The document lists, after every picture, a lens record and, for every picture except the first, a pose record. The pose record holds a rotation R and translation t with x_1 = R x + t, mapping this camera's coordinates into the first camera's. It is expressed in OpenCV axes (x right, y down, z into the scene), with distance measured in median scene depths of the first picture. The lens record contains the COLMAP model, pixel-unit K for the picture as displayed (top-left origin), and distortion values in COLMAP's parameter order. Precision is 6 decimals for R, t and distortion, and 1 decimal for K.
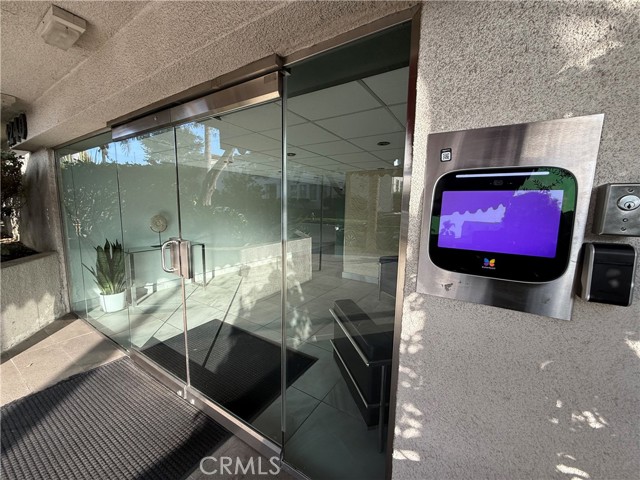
lens RADIAL K [[254.3, 0, 319.2], [0, 254.3, 239.1], [0, 0, 1]] dist [-0.000479, -0.000116]
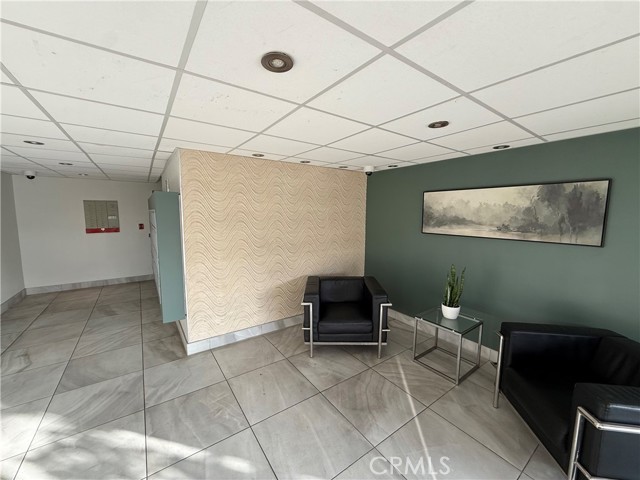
lens RADIAL K [[254.3, 0, 319.2], [0, 254.3, 239.1], [0, 0, 1]] dist [-0.000479, -0.000116]
pose [[0.381750, -0.116493, 0.916895, -0.386583], [0.115948, 0.990224, 0.077535, -0.139939], [-0.916964, 0.076713, 0.391525, 0.823499]]
